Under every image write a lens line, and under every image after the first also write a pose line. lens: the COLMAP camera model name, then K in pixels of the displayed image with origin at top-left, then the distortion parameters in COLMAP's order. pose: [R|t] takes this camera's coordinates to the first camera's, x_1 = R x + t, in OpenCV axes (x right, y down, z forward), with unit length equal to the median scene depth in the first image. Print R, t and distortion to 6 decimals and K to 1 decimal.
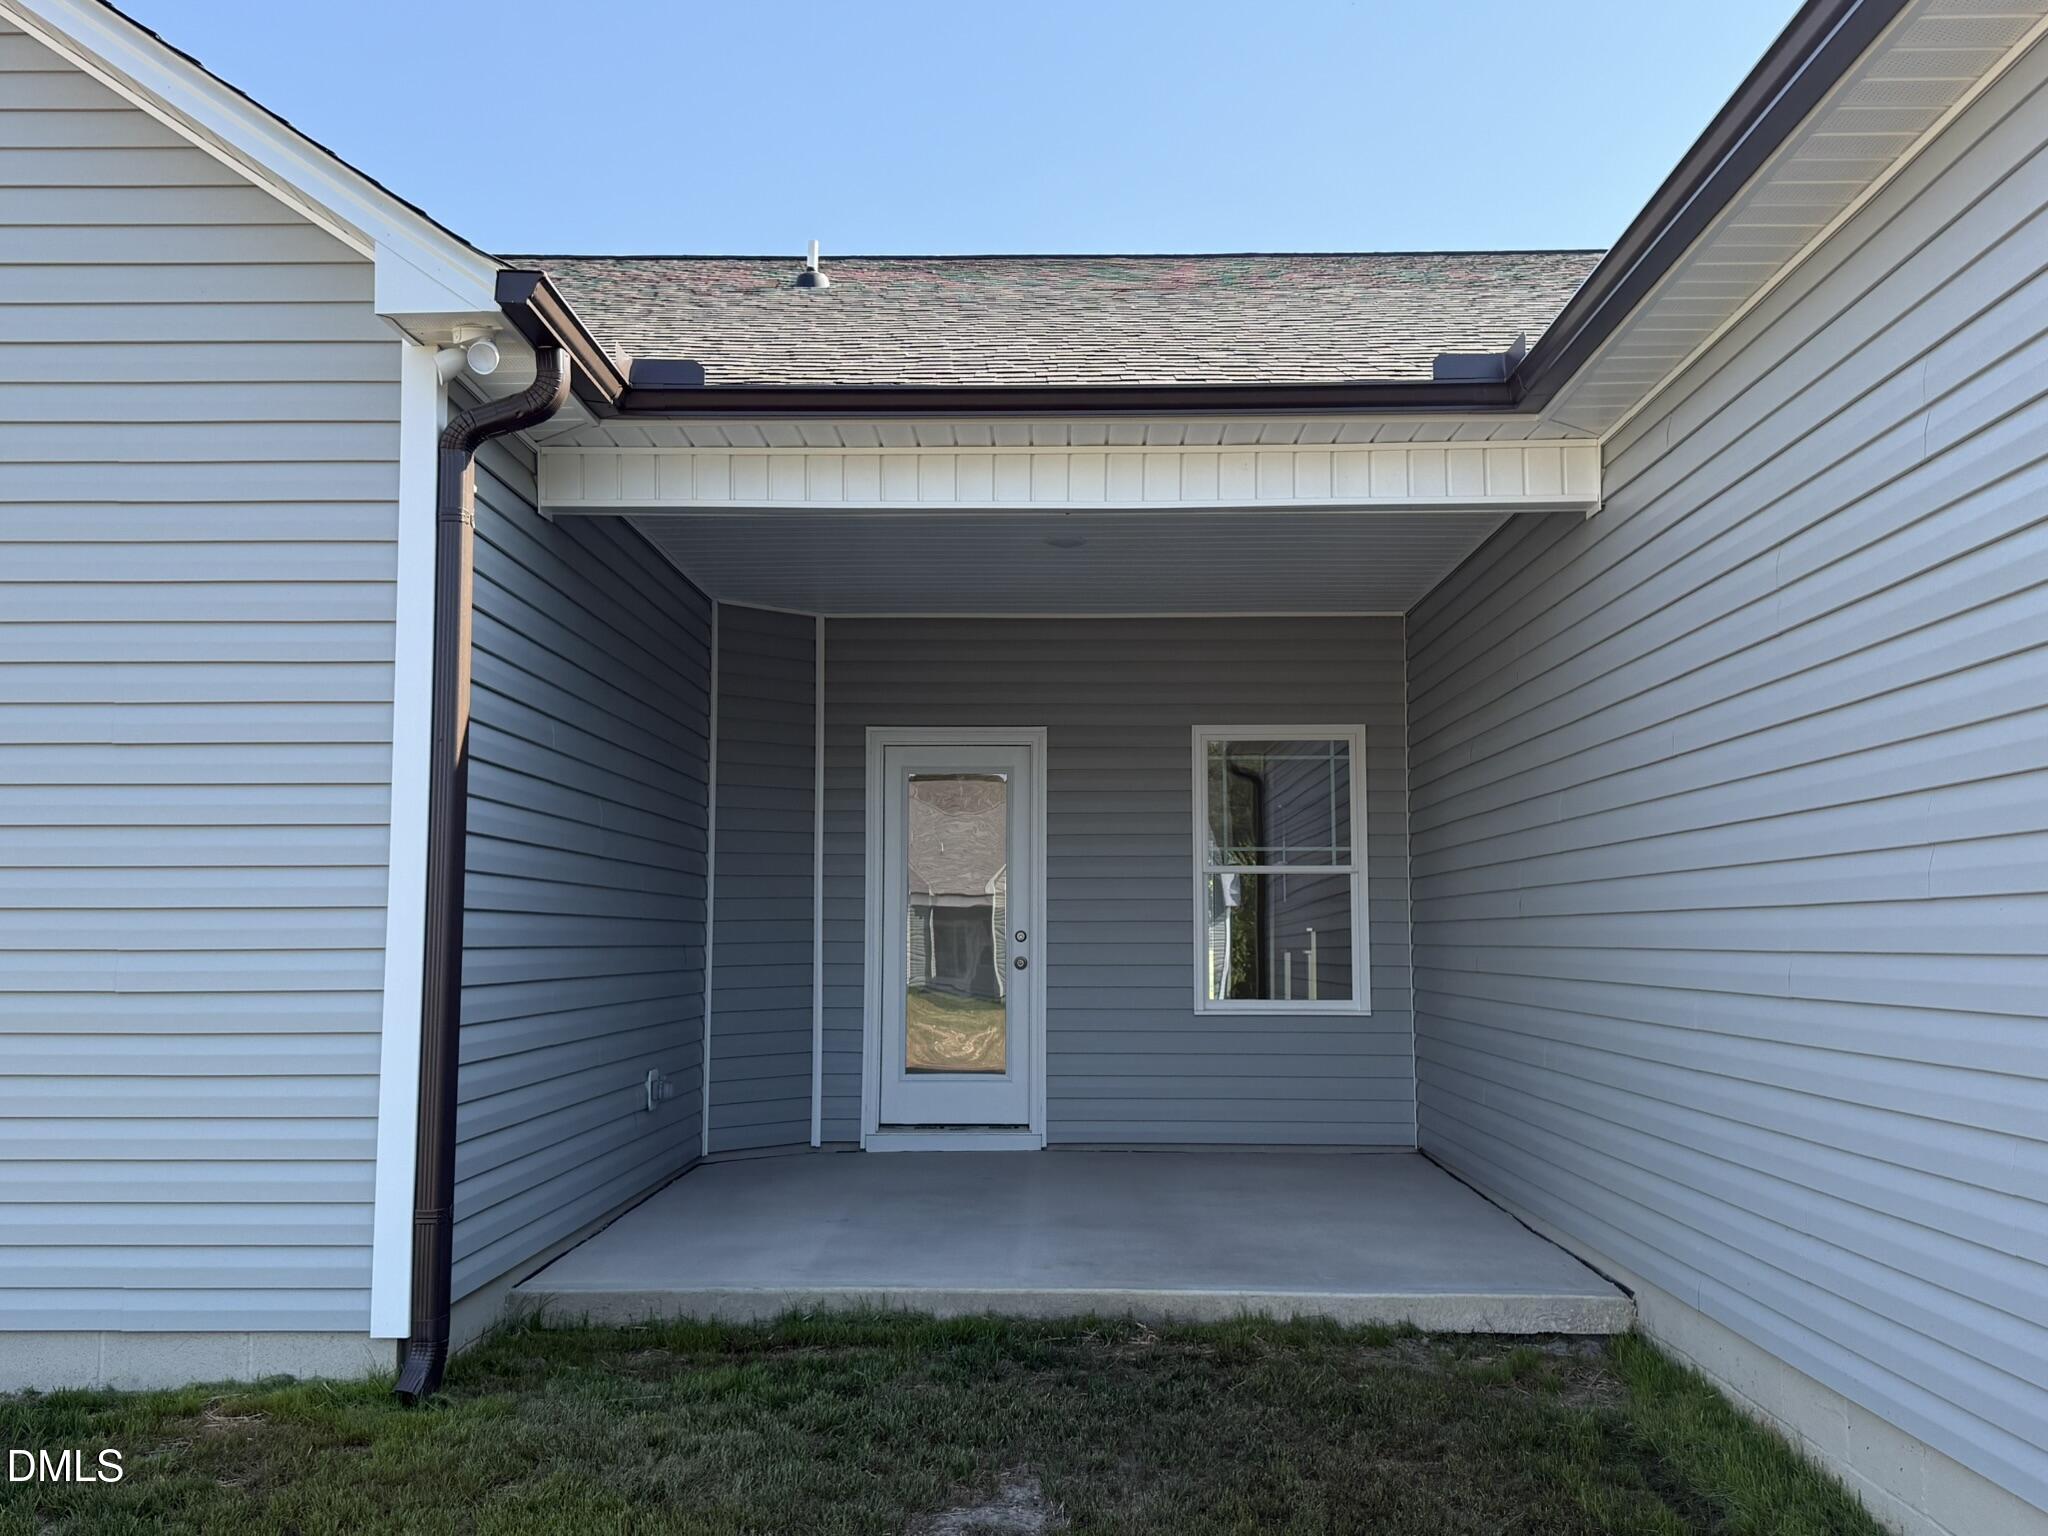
lens RADIAL K [[1953.7, 0, 1024.0], [0, 1953.7, 768.0], [0, 0, 1]] dist [0.004445, 0.001884]
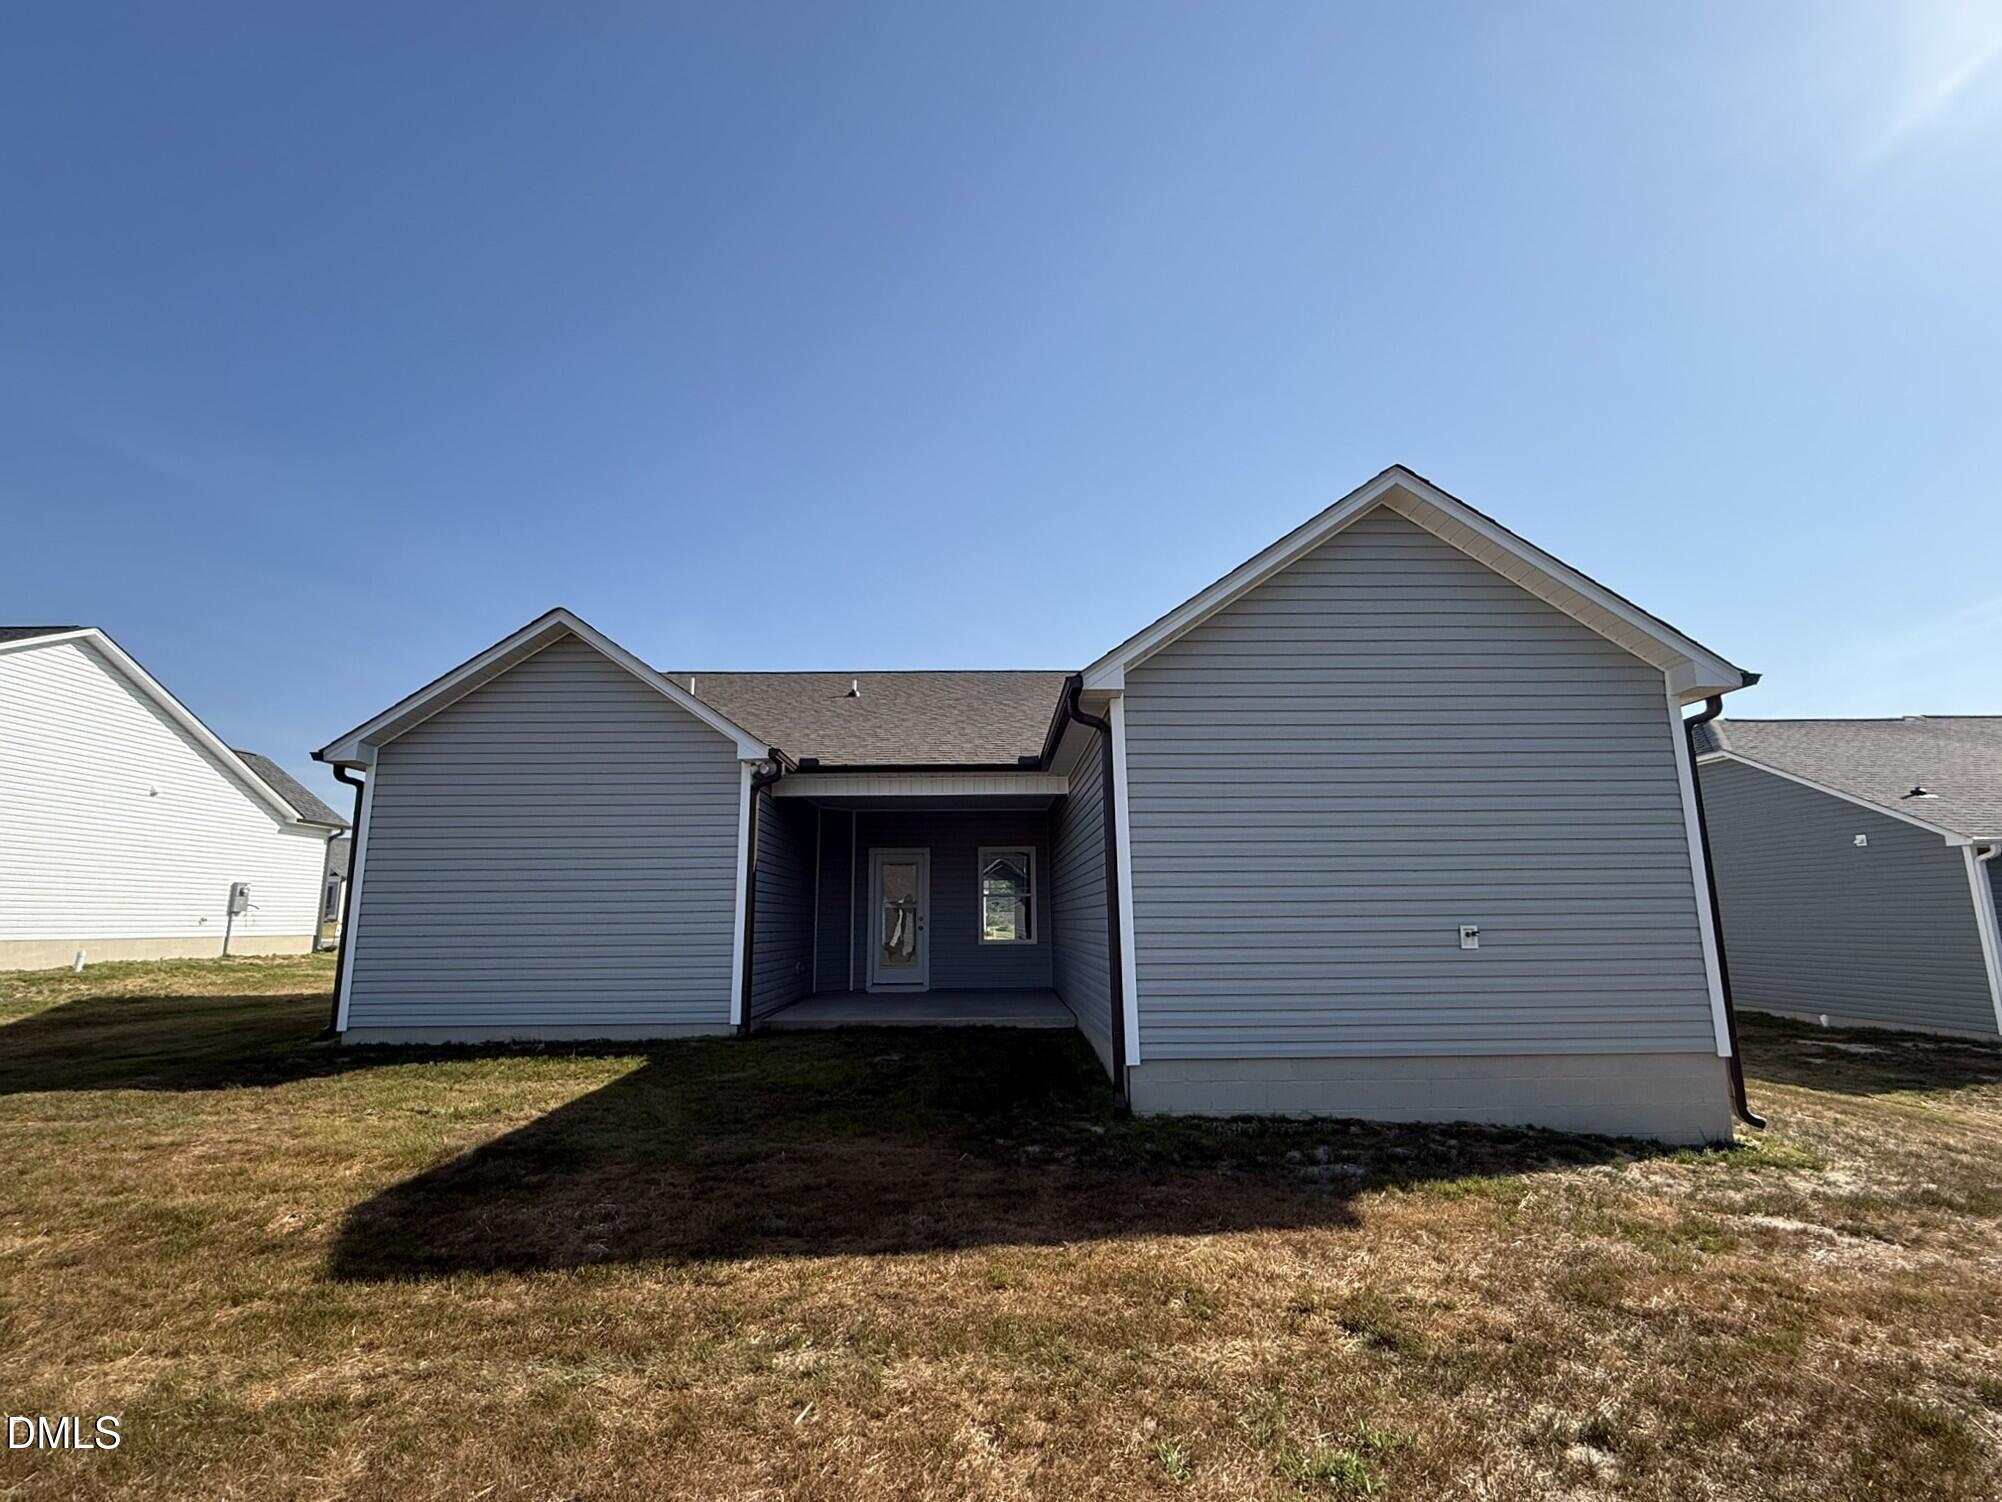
lens RADIAL K [[944.6, 0, 993.1], [0, 944.6, 742.0], [0, 0, 1]] dist [0.000097, -0.000006]
pose [[0.999515, -0.003355, 0.030957, 0.107370], [0.006479, 0.994830, -0.101347, -0.059180], [-0.030457, 0.101498, 0.994369, -0.780055]]
